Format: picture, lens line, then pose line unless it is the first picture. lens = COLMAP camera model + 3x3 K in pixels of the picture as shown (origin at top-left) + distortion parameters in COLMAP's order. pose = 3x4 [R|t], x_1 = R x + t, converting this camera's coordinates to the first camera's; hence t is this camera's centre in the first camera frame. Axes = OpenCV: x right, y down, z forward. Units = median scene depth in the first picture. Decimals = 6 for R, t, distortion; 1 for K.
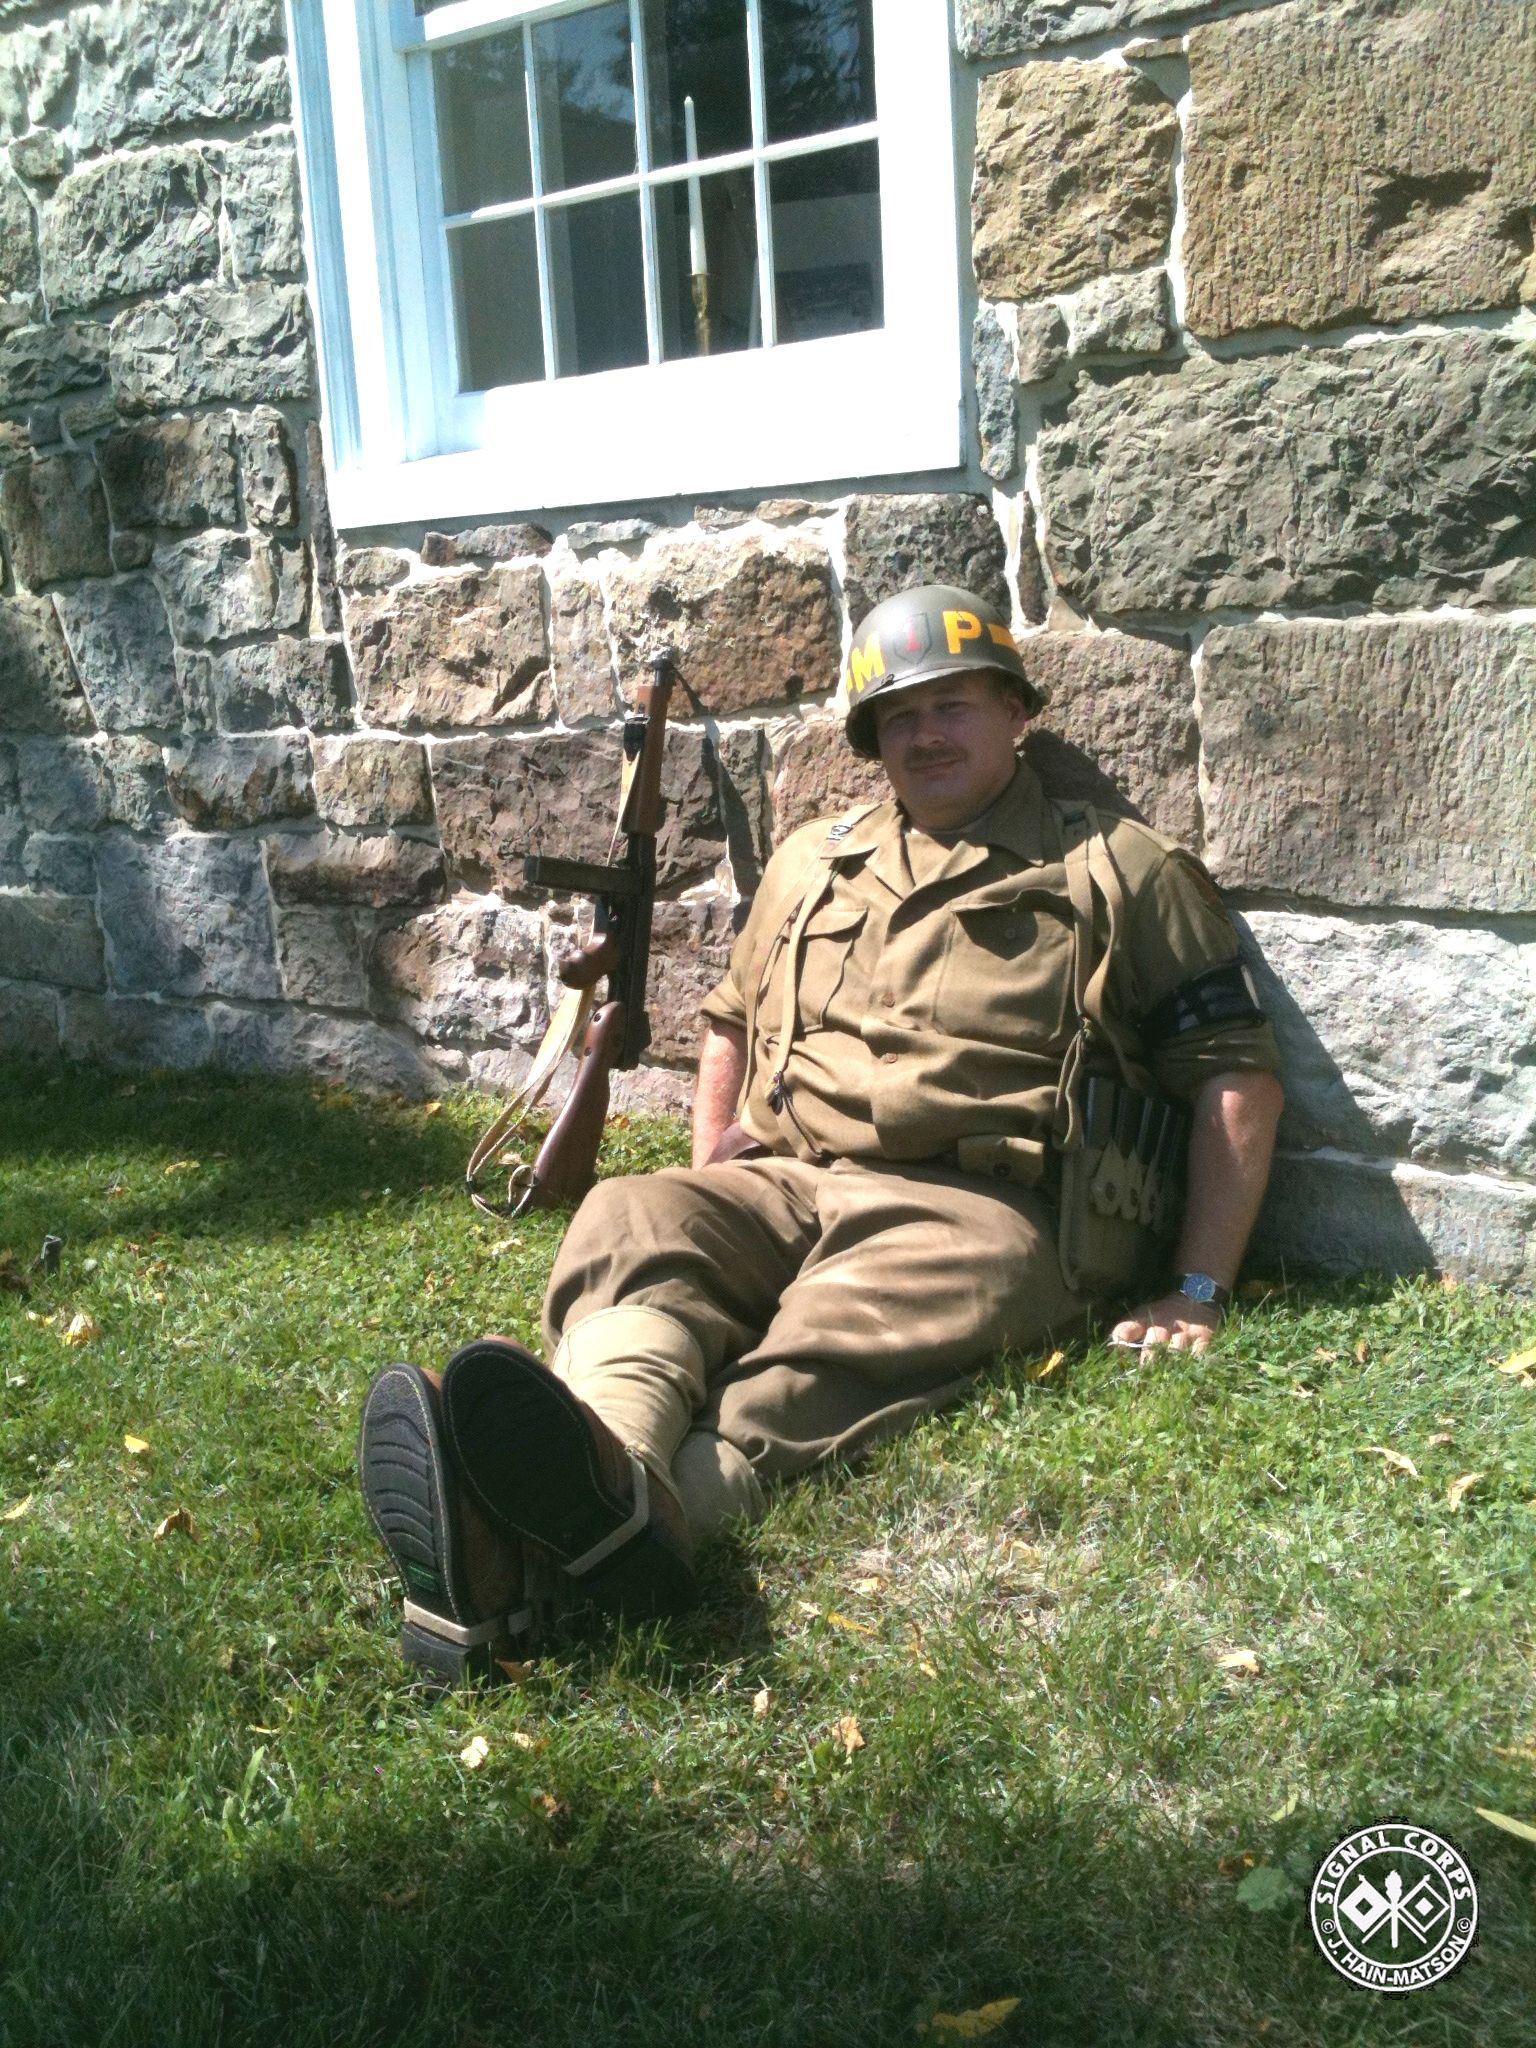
lens RADIAL K [[2096.7, 0, 739.7], [0, 2096.7, 1098.1], [0, 0, 1]] dist [0.035767, 0.000000]
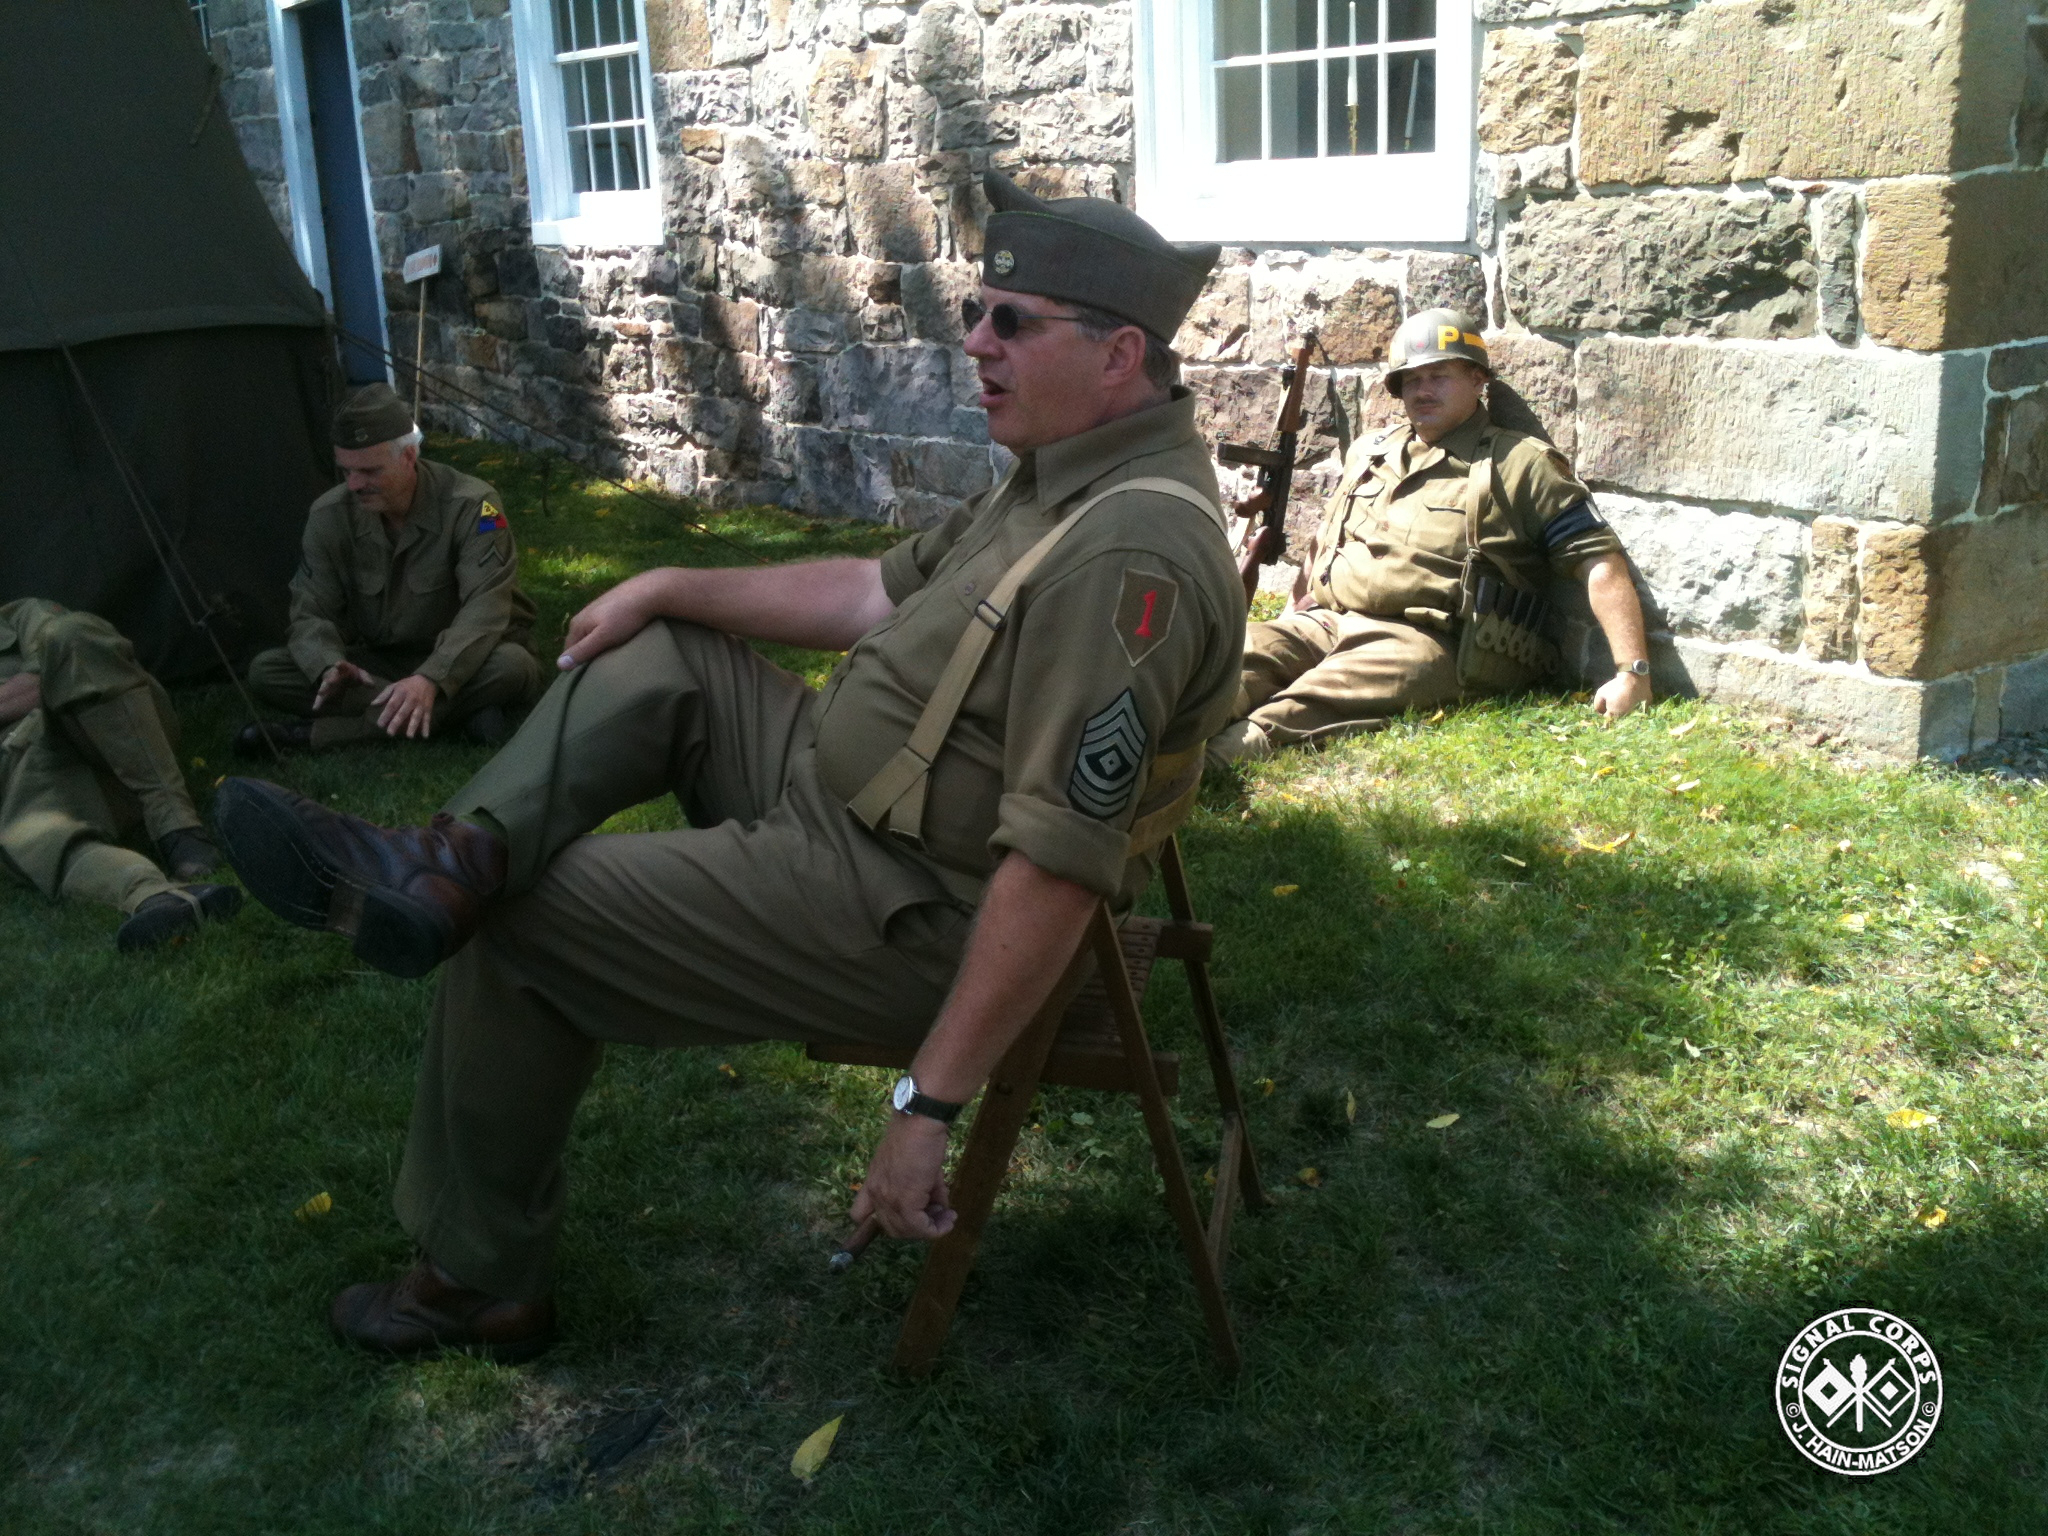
lens RADIAL K [[2096.7, 0, 1009.2], [0, 2096.7, 764.8], [0, 0, 1]] dist [0.035767, 0.000000]
pose [[0.961761, 0.078696, -0.262342, 0.239983], [-0.059138, 0.994906, 0.081644, 0.027953], [0.267430, -0.063008, 0.961515, -0.896301]]
